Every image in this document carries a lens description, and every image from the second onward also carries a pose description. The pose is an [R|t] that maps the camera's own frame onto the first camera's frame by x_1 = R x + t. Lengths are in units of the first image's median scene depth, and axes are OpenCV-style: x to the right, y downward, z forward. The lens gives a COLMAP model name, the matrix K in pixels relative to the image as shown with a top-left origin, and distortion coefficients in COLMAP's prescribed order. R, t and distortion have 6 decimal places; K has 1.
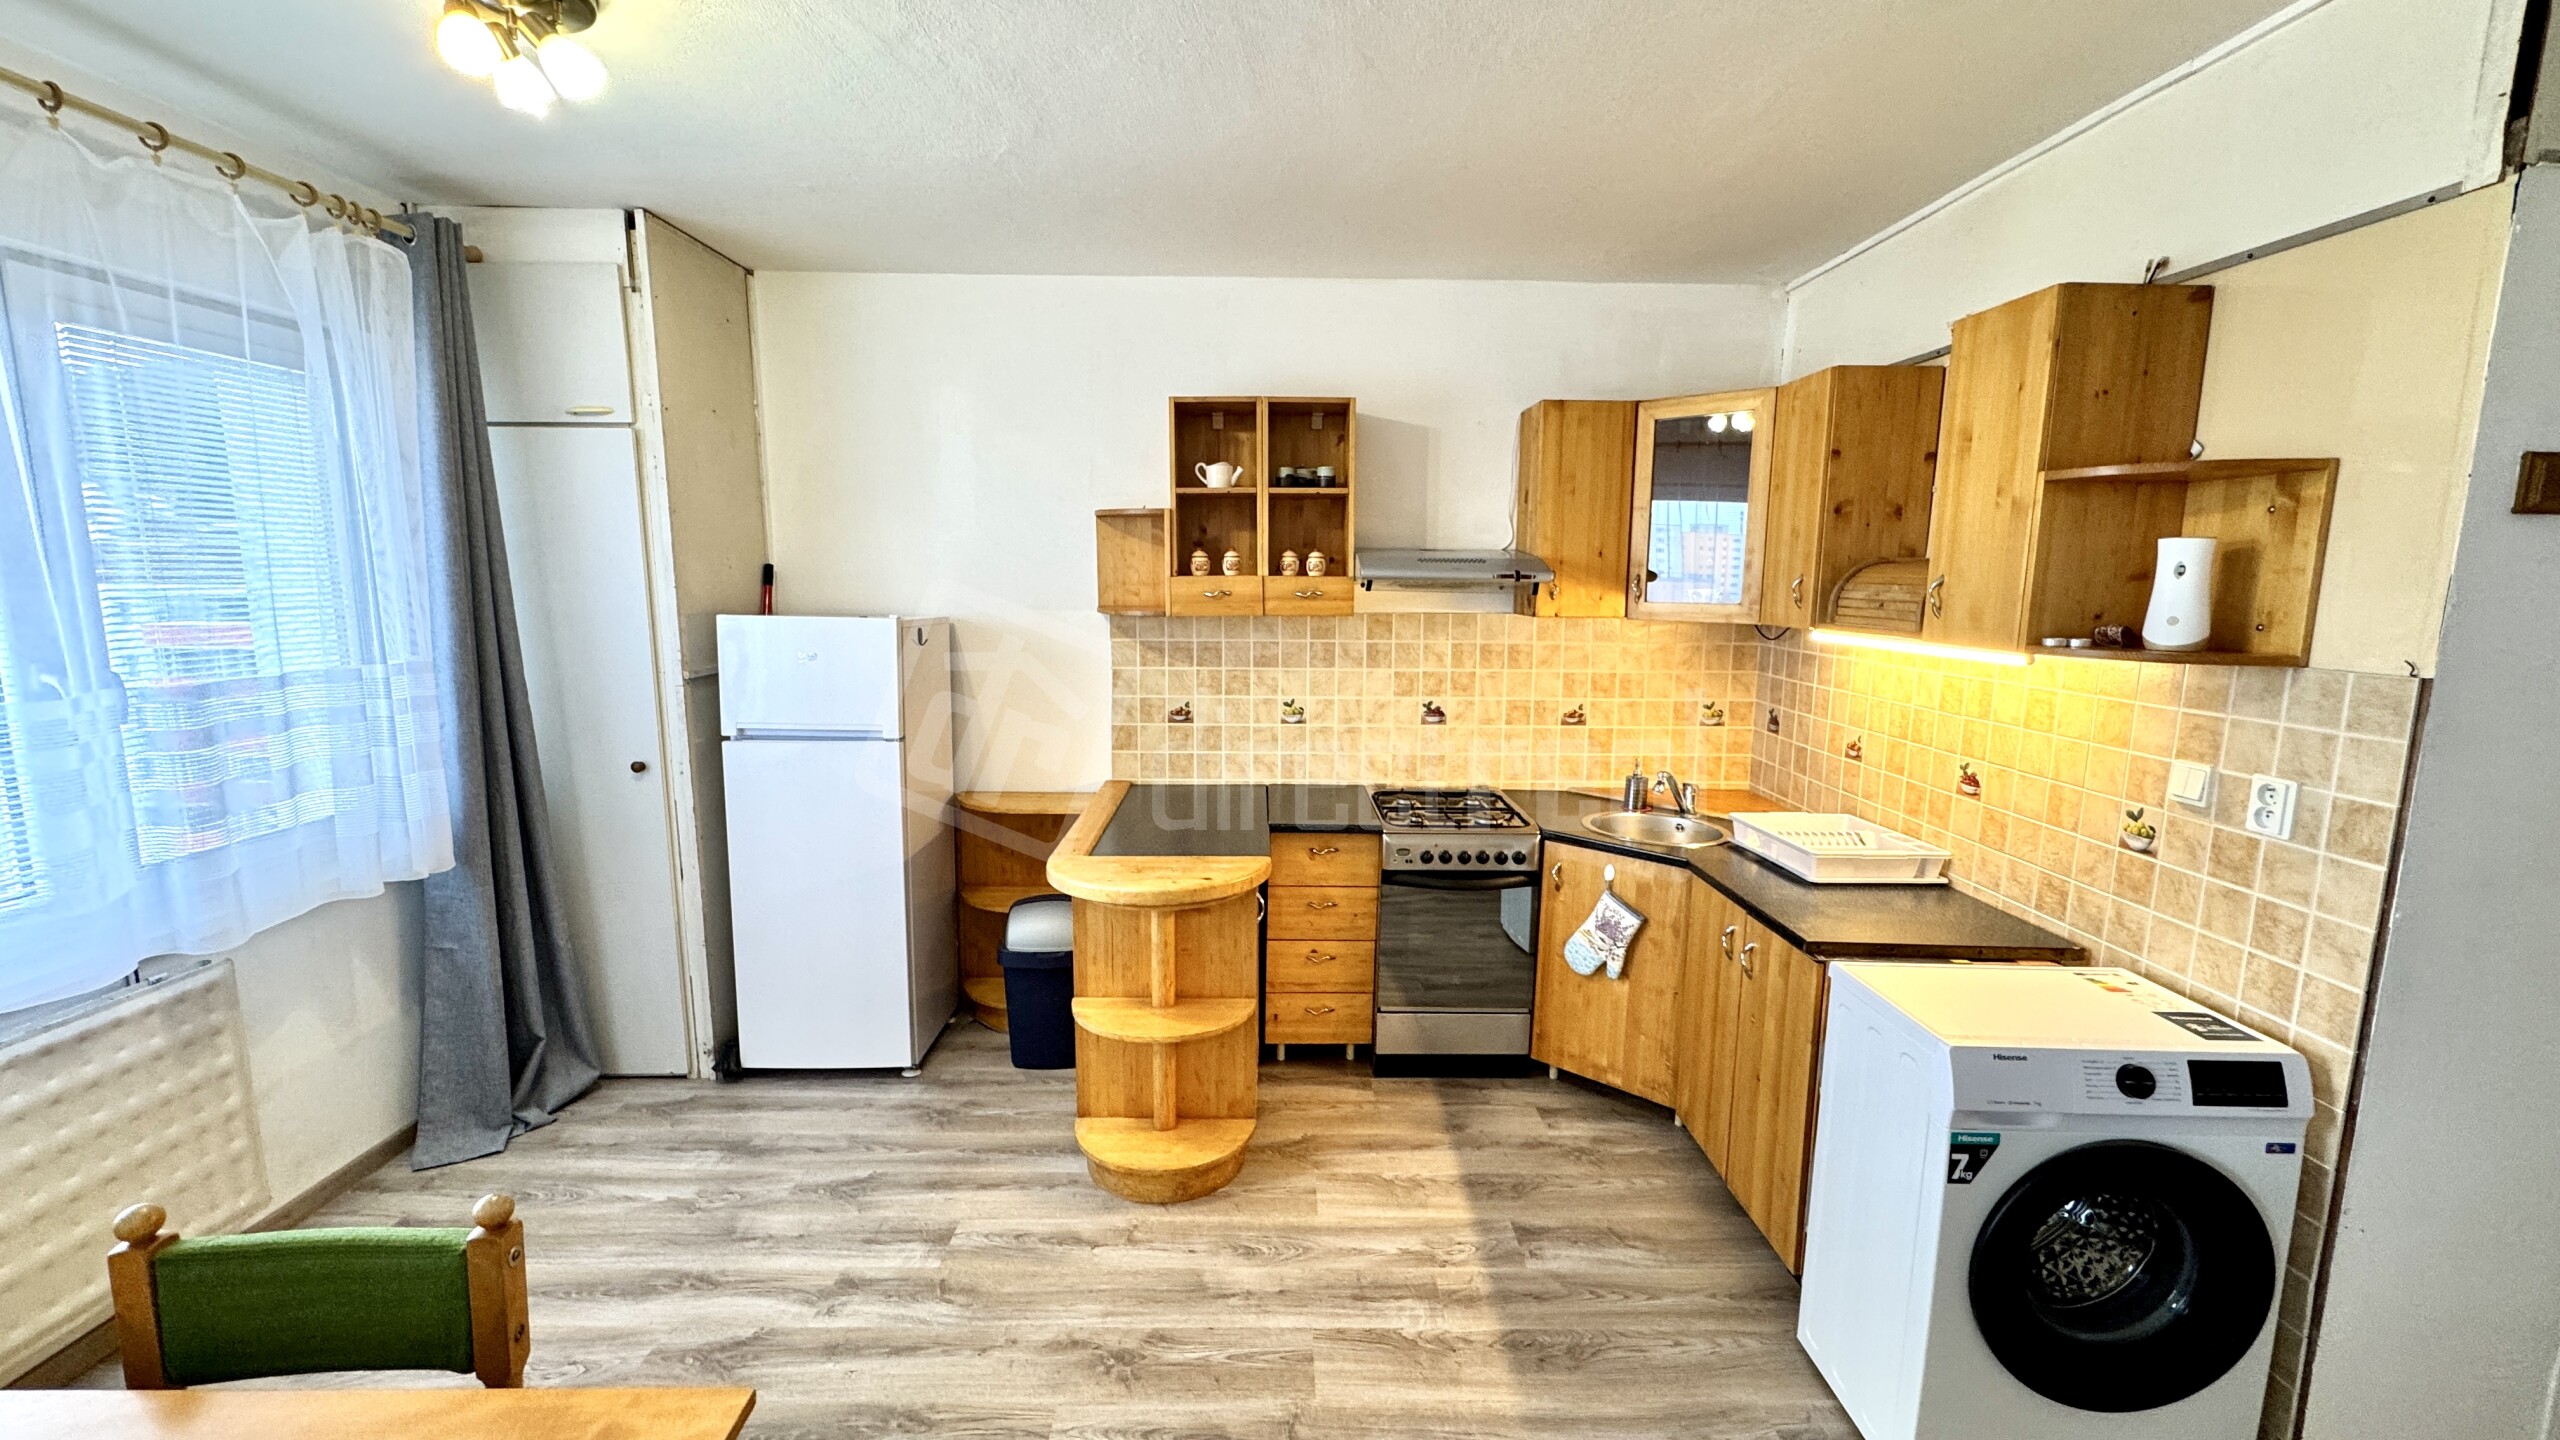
lens RADIAL K [[1022.2, 0, 1277.5], [0, 1022.2, 721.6], [0, 0, 1]] dist [-0.002439, -0.000075]
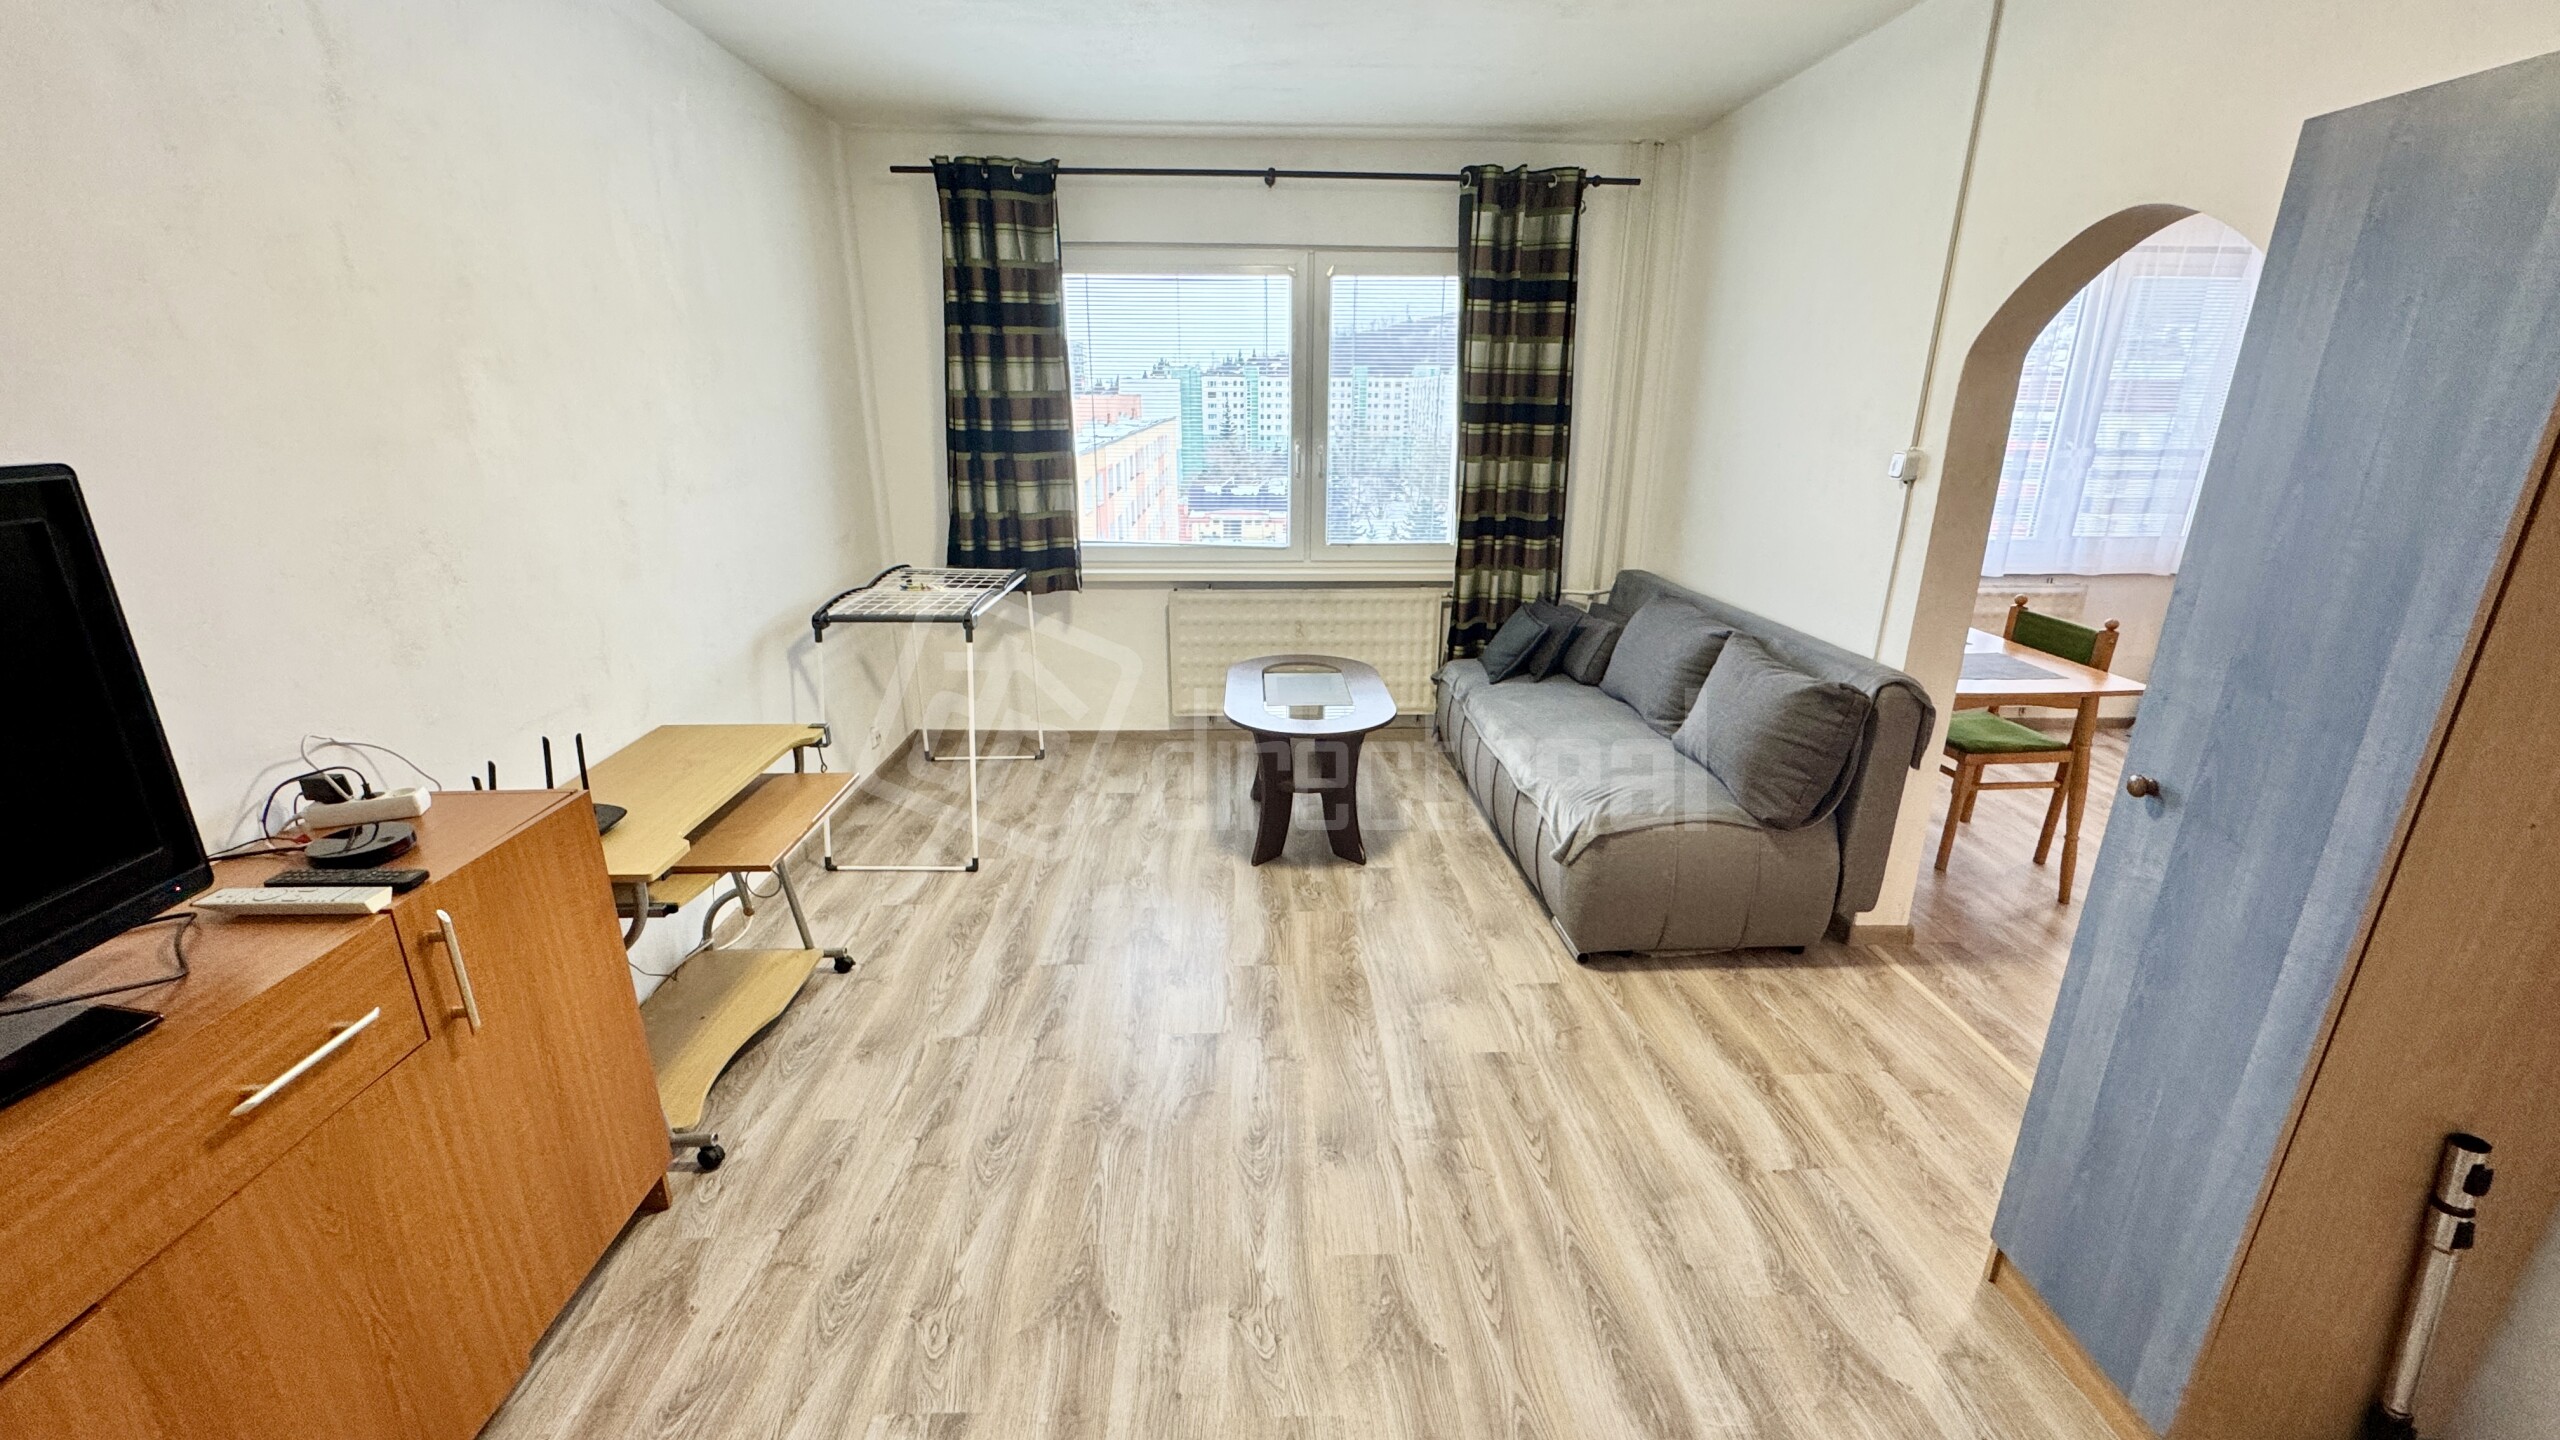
lens RADIAL K [[1022.2, 0, 1278.9], [0, 1022.2, 717.4], [0, 0, 1]] dist [-0.002439, -0.000075]
pose [[0.021265, 0.295346, -0.955154, 0.836737], [-0.149501, 0.945567, 0.289054, 0.105231], [0.988533, 0.136650, 0.064262, -0.610256]]
